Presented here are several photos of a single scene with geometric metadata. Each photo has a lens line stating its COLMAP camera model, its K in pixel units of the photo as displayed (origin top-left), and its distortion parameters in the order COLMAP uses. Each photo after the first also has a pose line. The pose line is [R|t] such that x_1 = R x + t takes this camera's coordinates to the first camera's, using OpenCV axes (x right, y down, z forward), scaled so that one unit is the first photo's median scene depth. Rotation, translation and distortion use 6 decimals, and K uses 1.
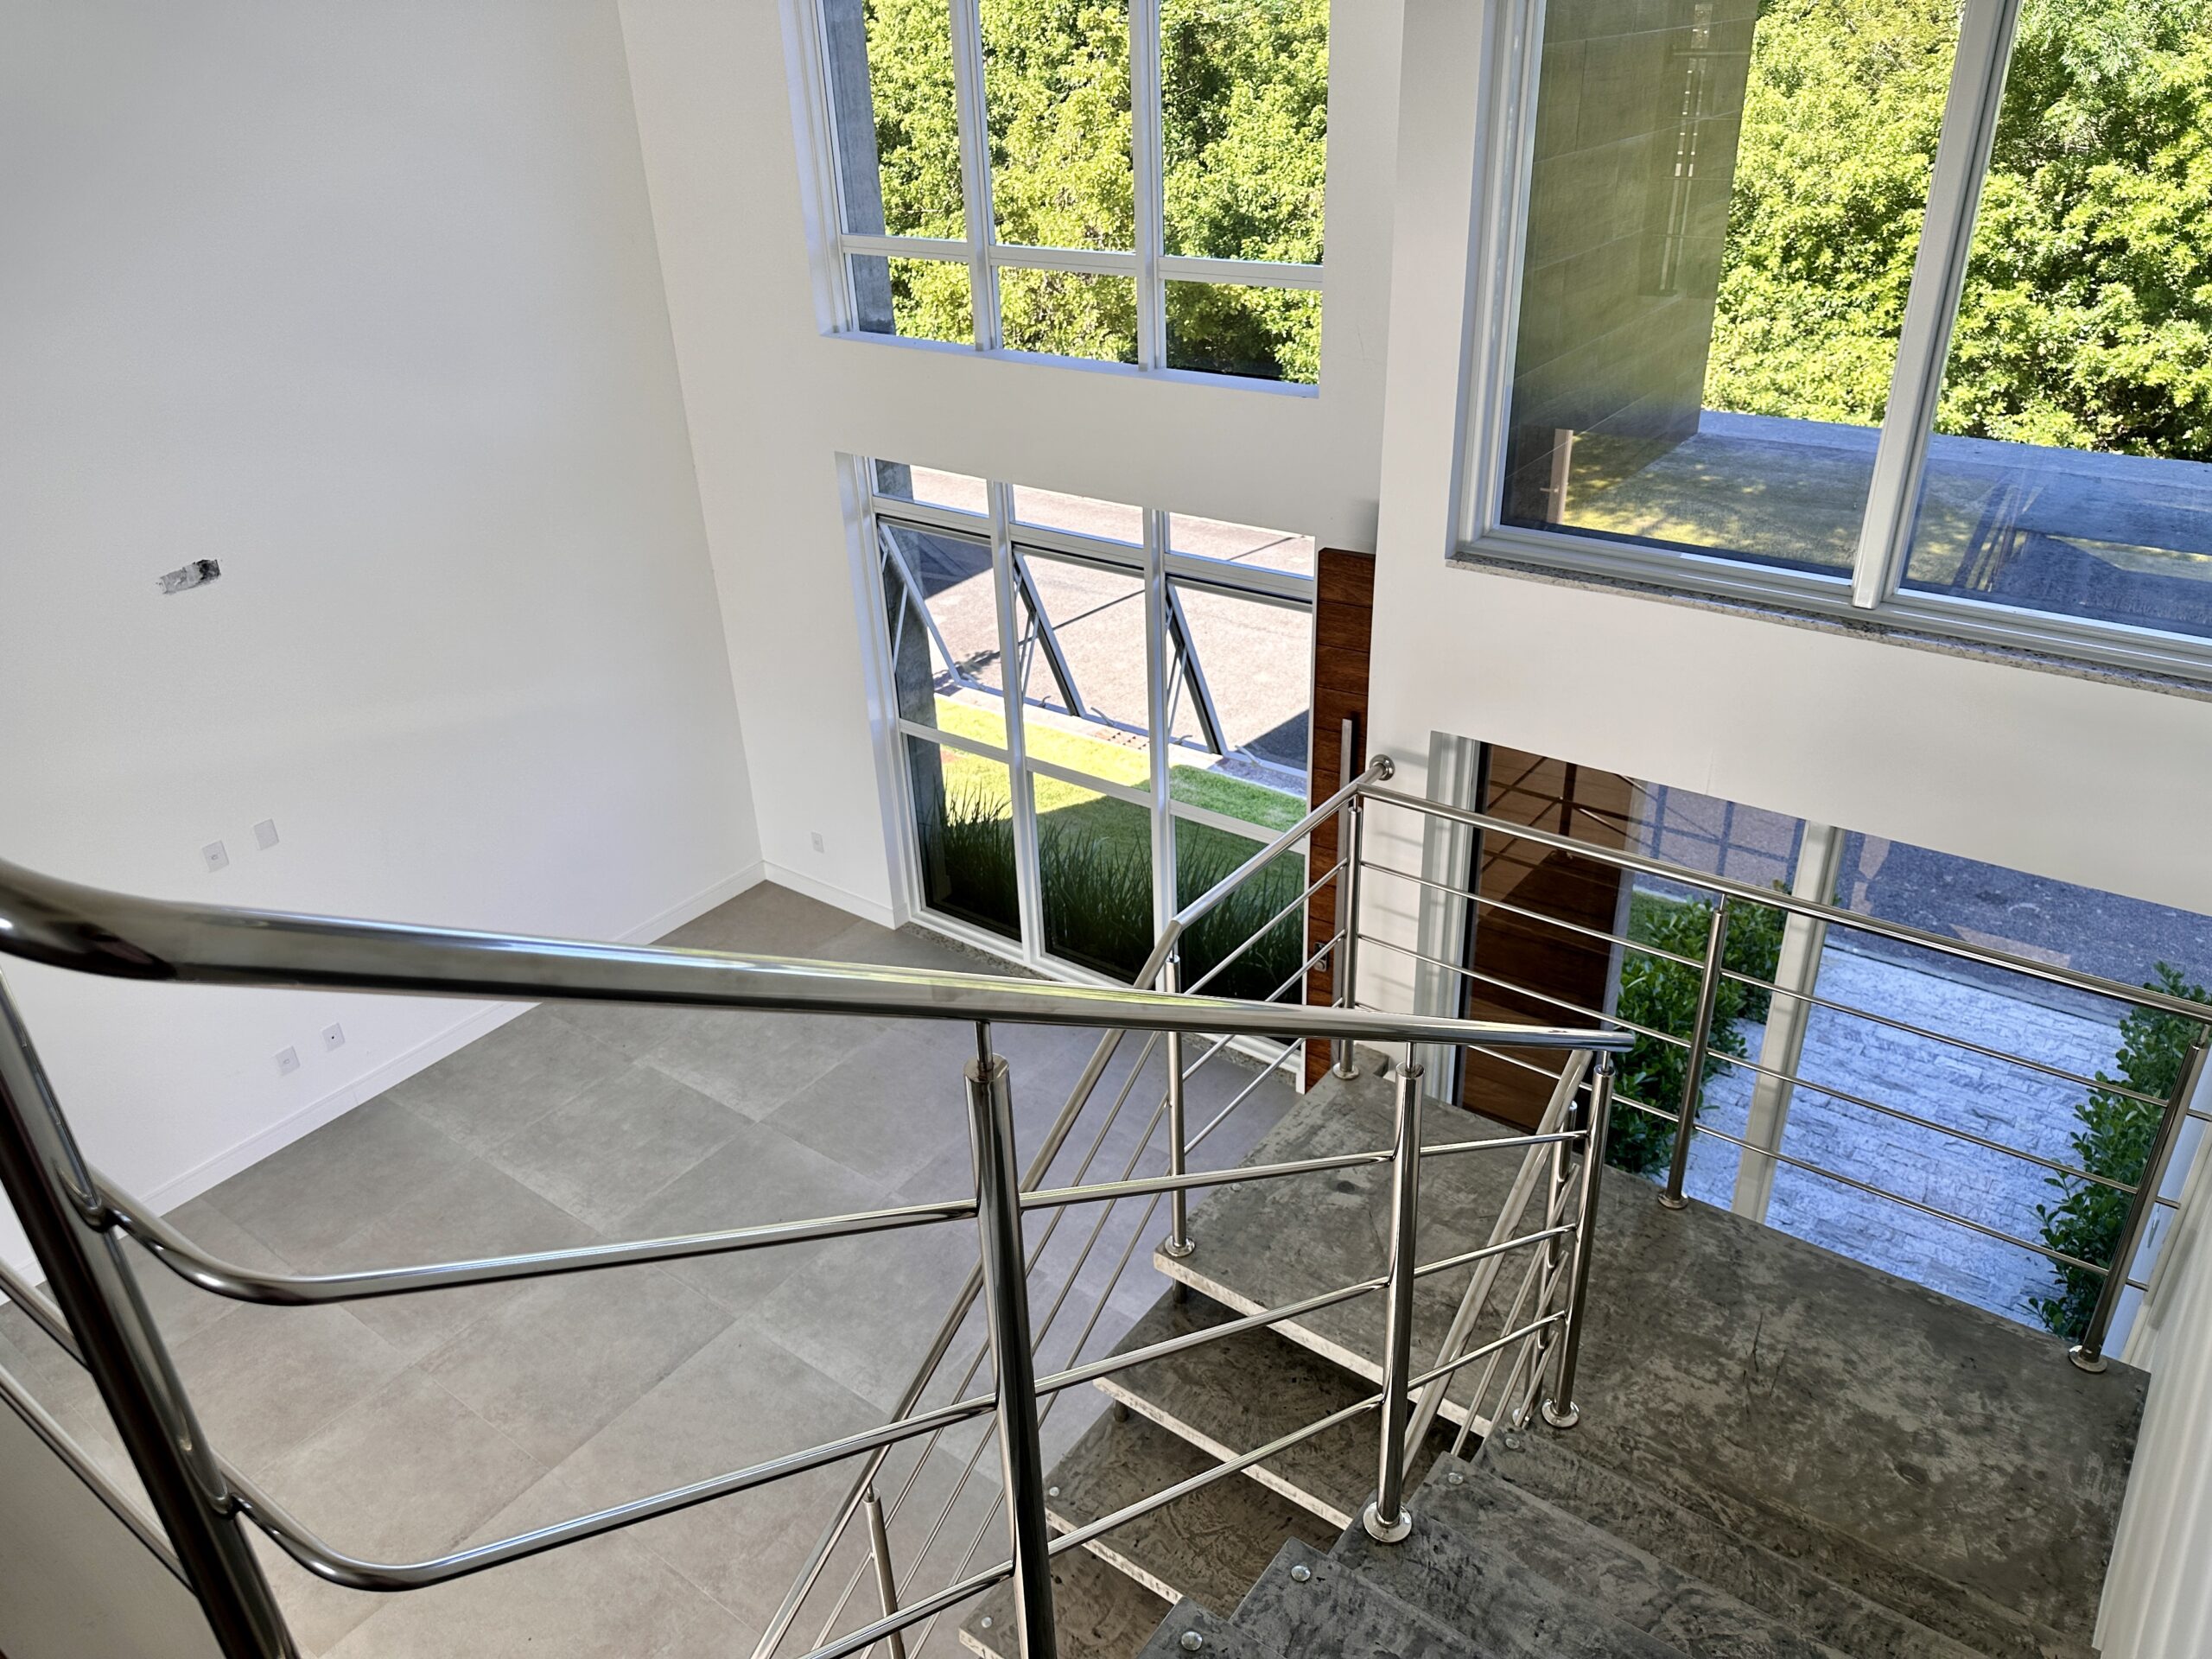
lens RADIAL K [[1539.9, 0, 1088.3], [0, 1539.9, 812.4], [0, 0, 1]] dist [0.051839, -0.052984]
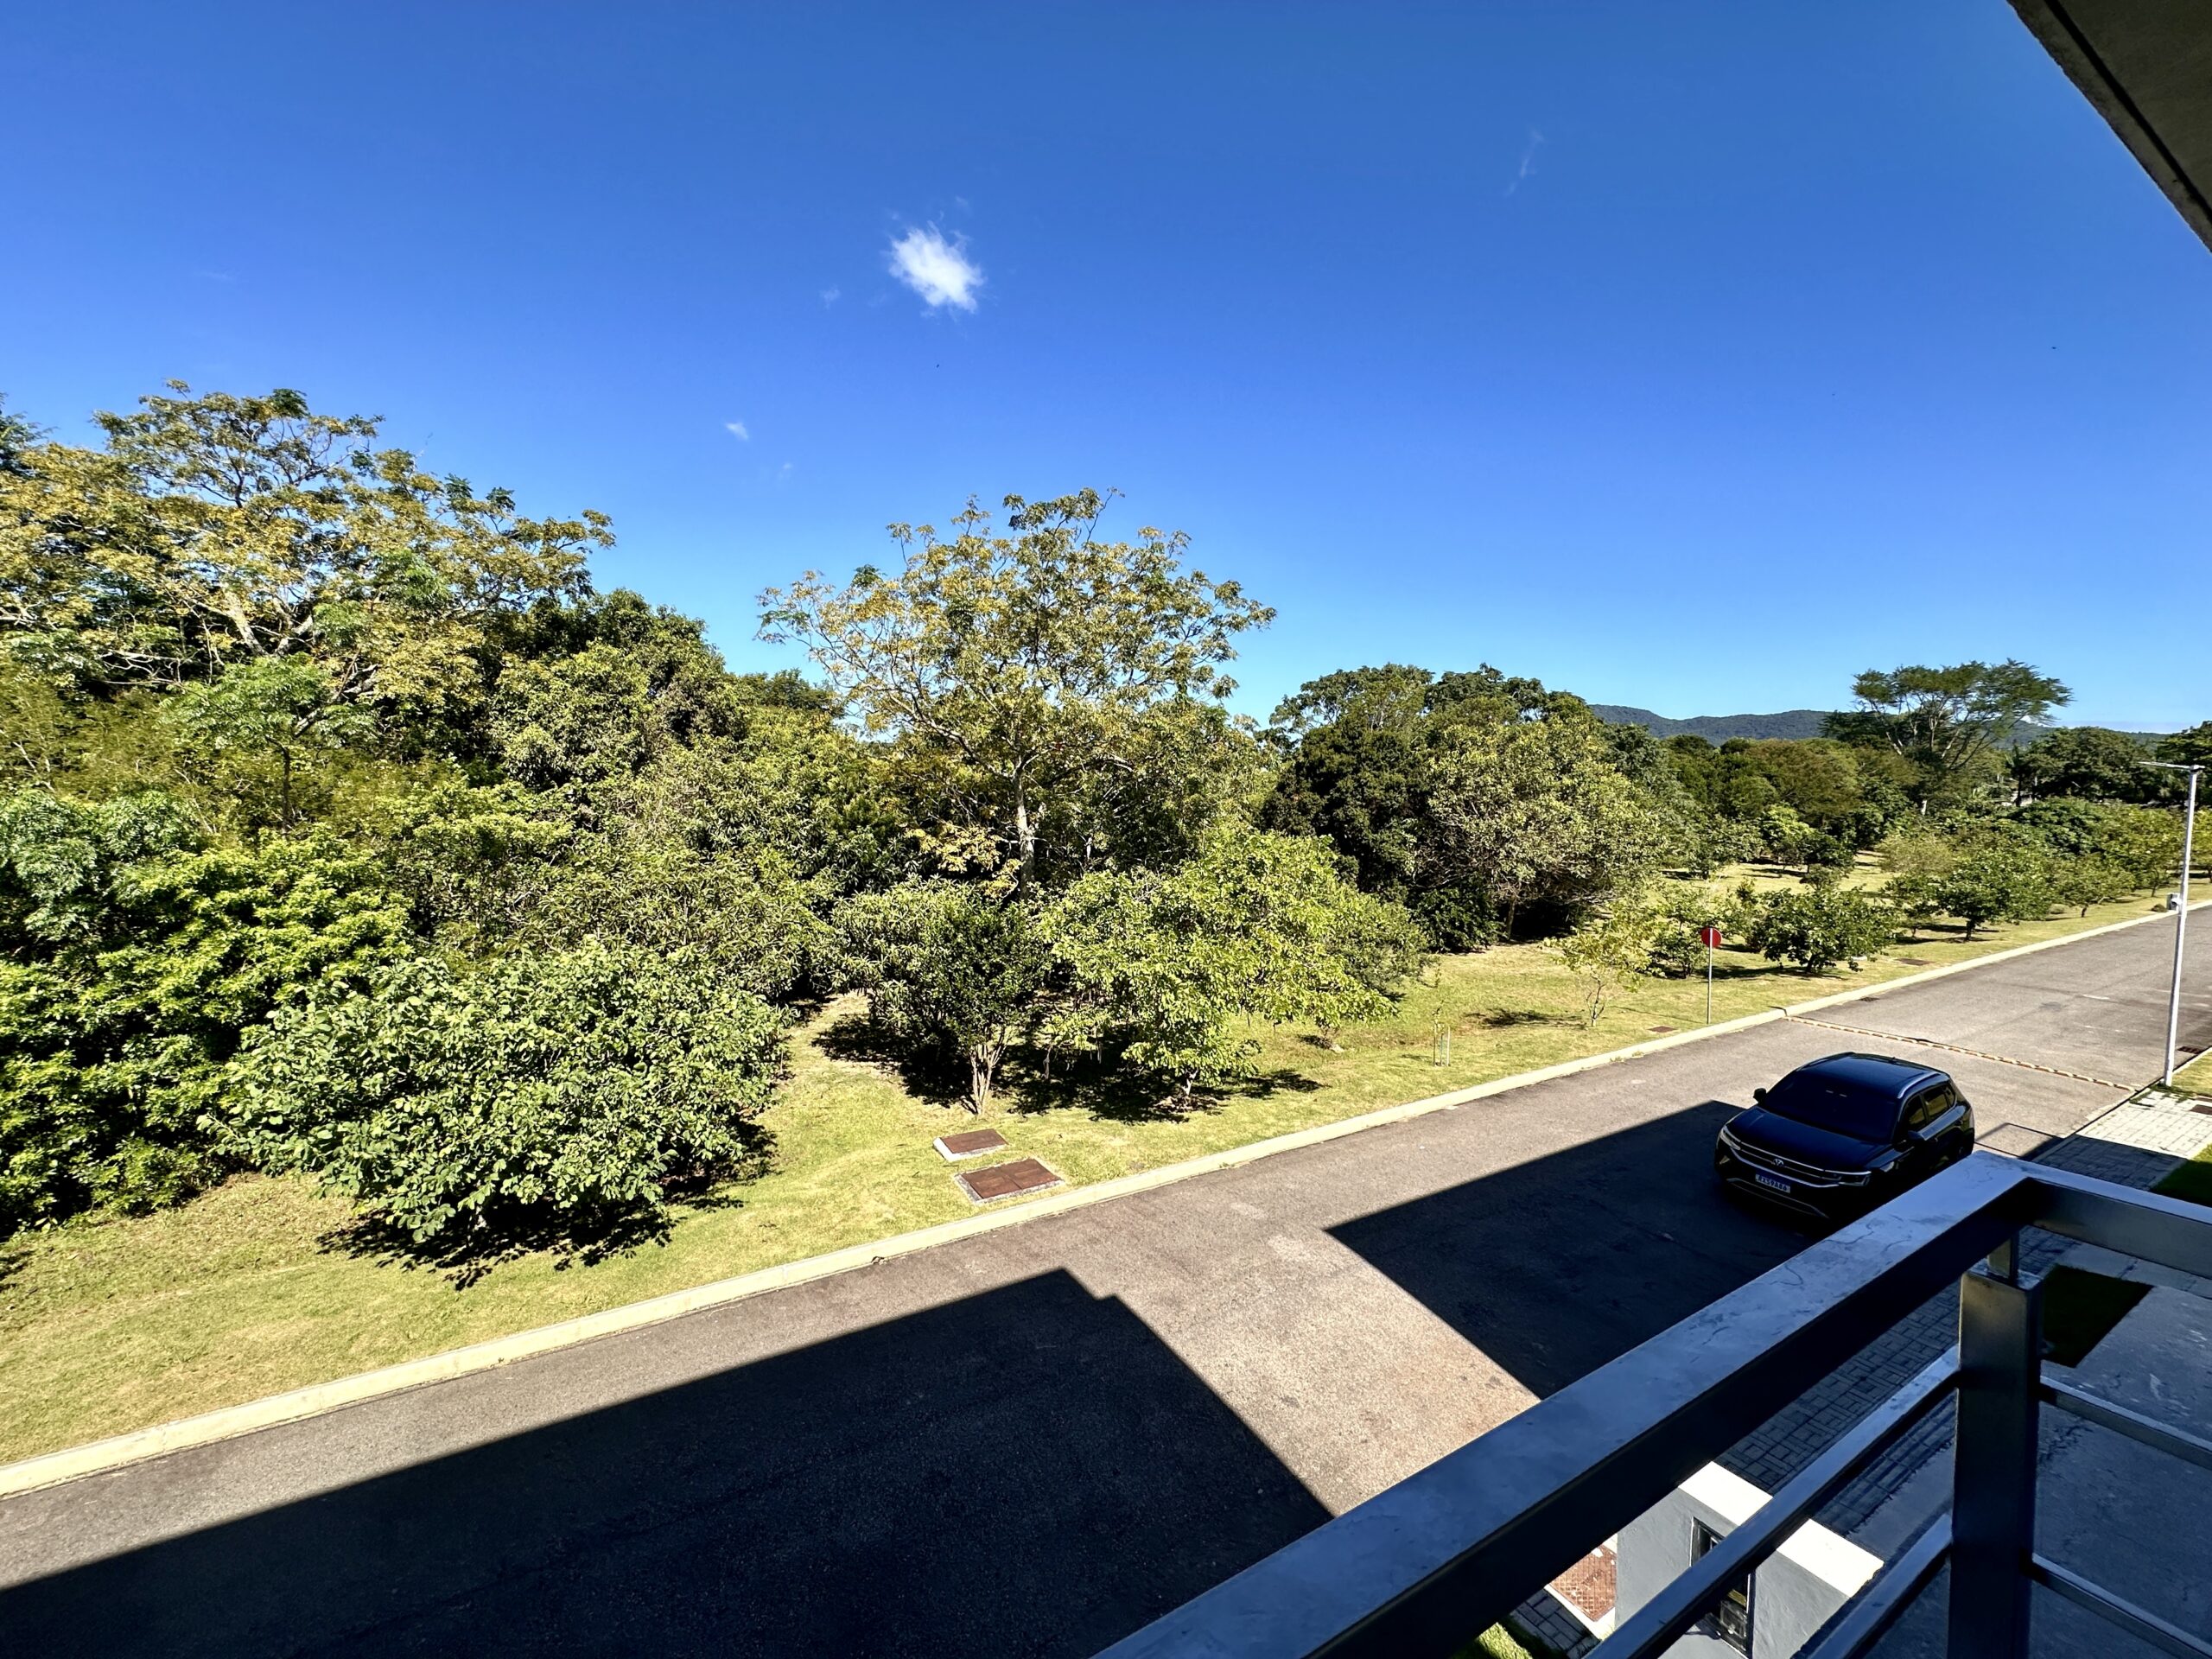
lens RADIAL K [[880.3, 0, 1105.7], [0, 880.3, 832.8], [0, 0, 1]] dist [-0.001020, 0.000150]
pose [[0.378561, -0.003528, 0.925570, 0.304654], [0.415730, 0.894094, -0.166626, -0.065388], [-0.826958, 0.447865, 0.339936, 0.098813]]
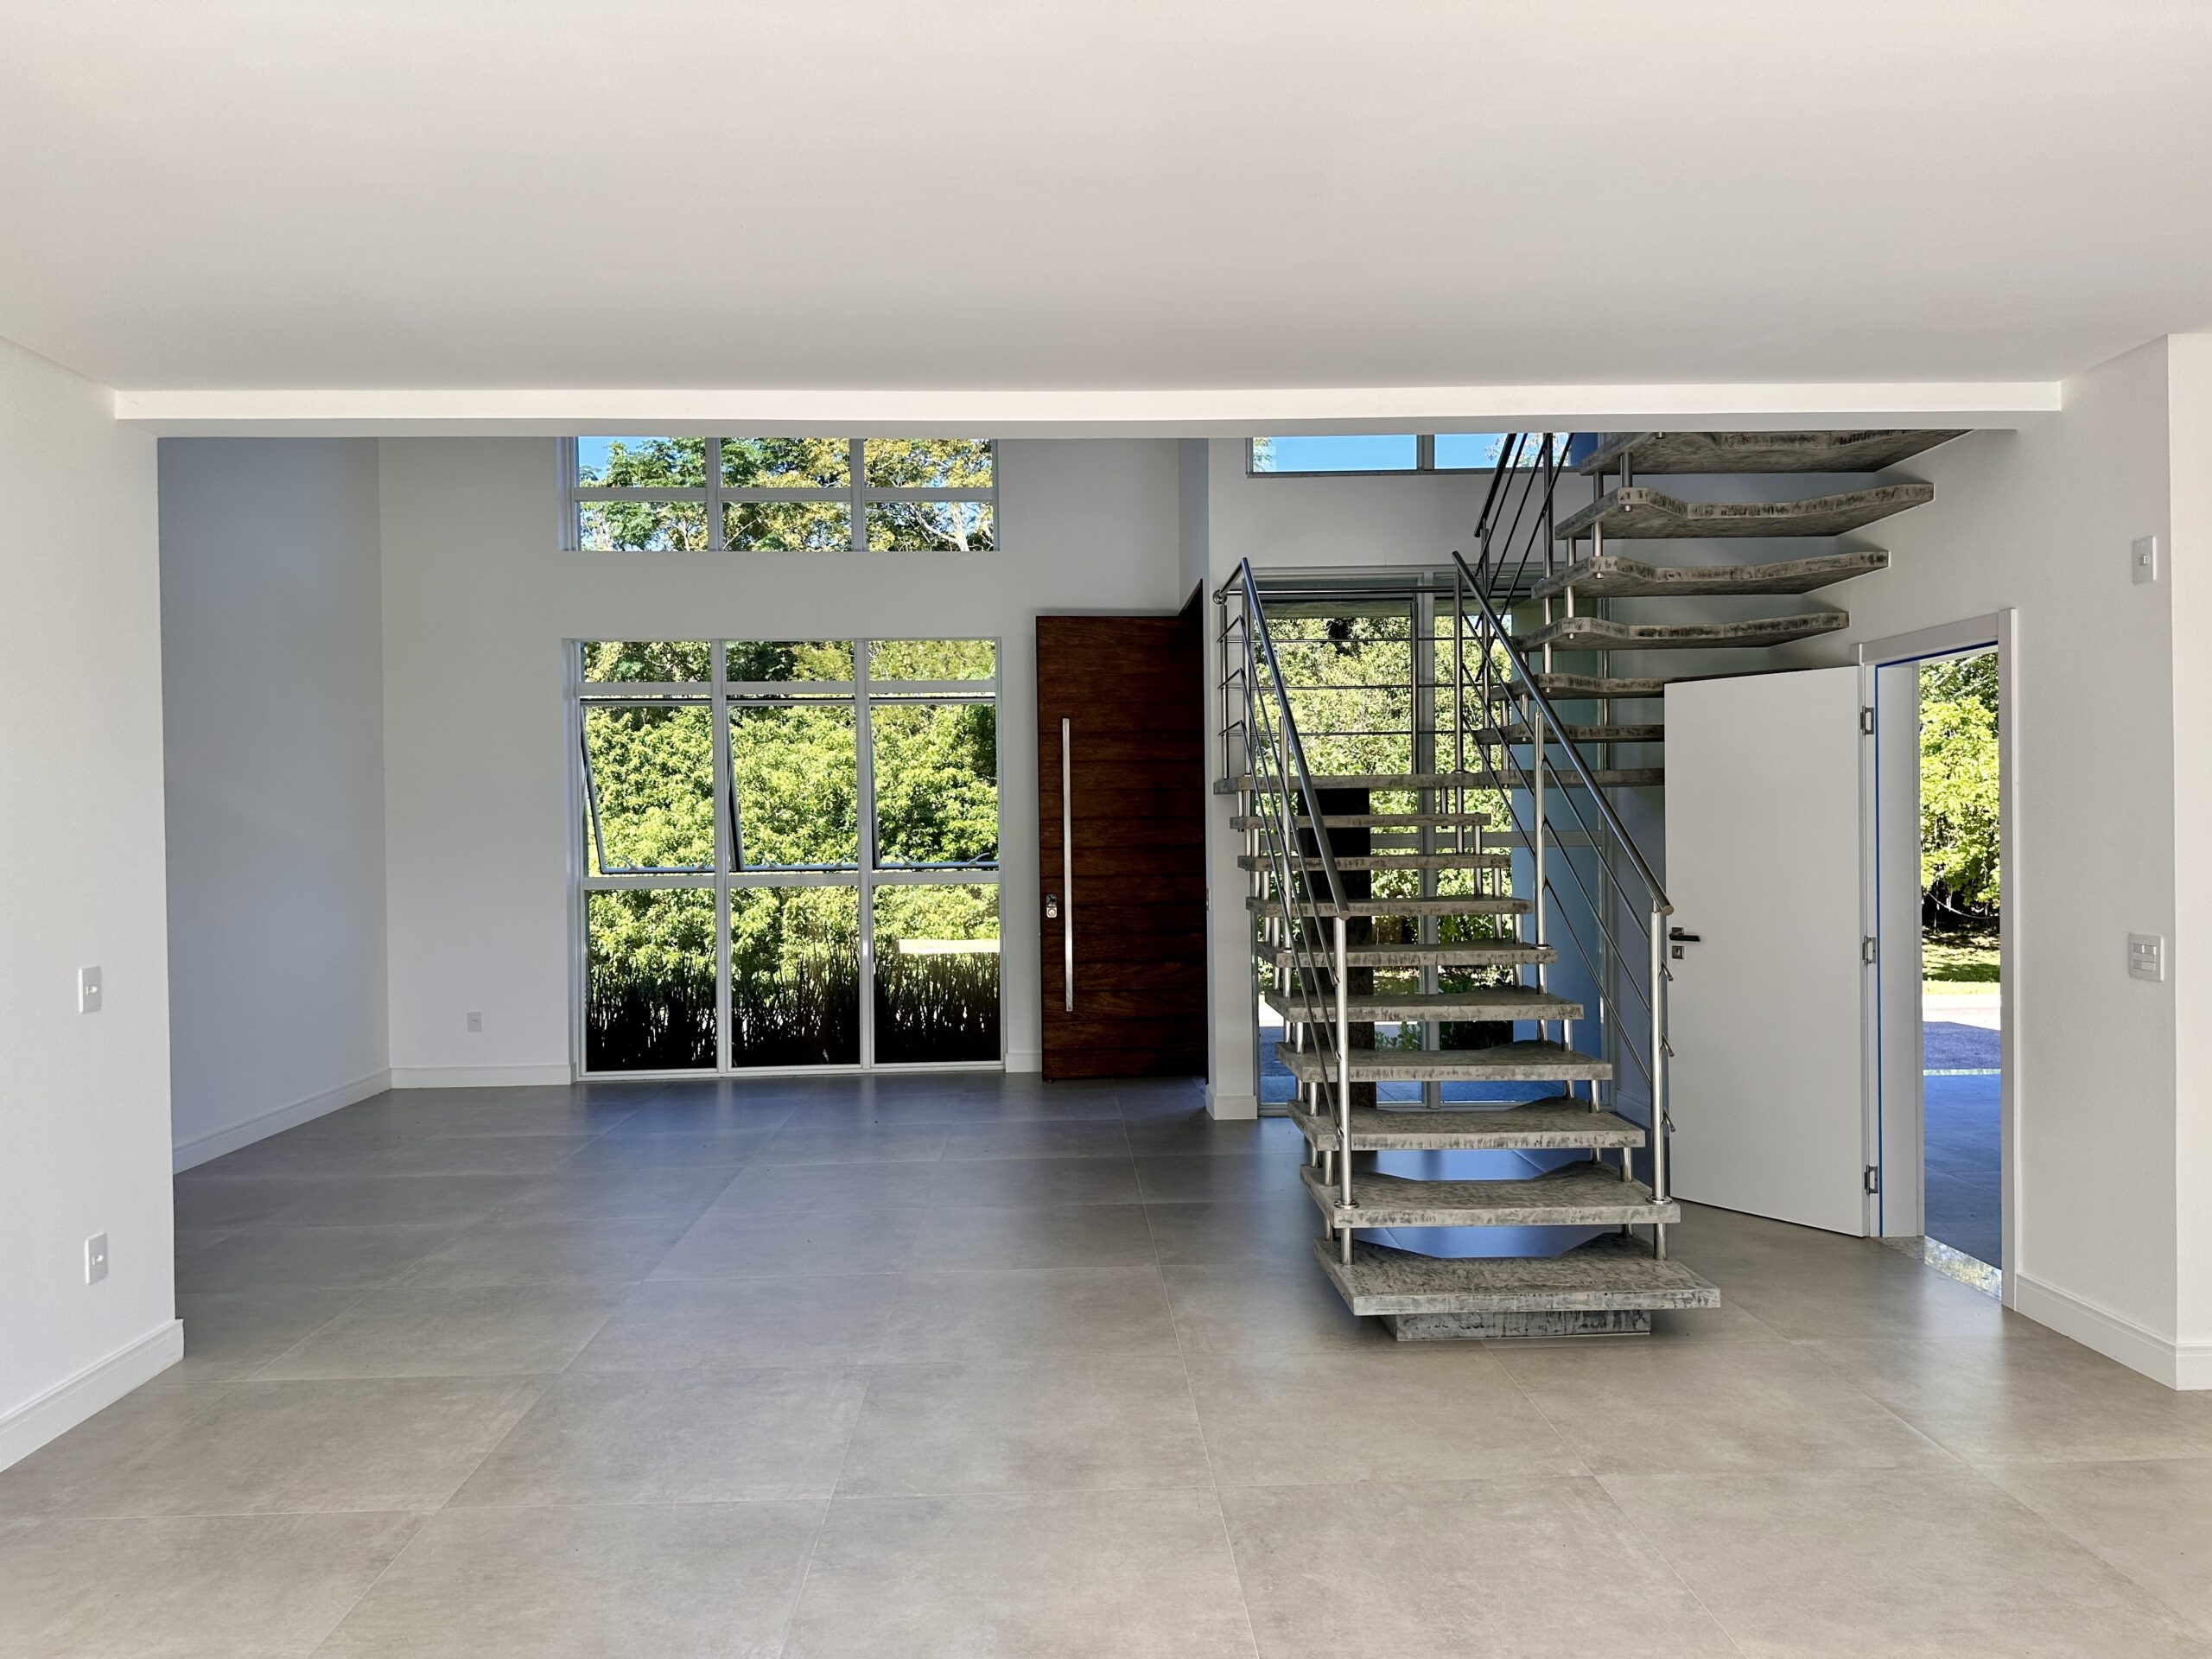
lens RADIAL K [[1539.9, 0, 1081.6], [0, 1539.9, 805.8], [0, 0, 1]] dist [0.051839, -0.052984]
pose [[0.781498, 0.036512, 0.622838, -0.260739], [0.277064, 0.874142, -0.398887, 0.214792], [-0.559014, 0.484295, 0.673024, -0.013918]]
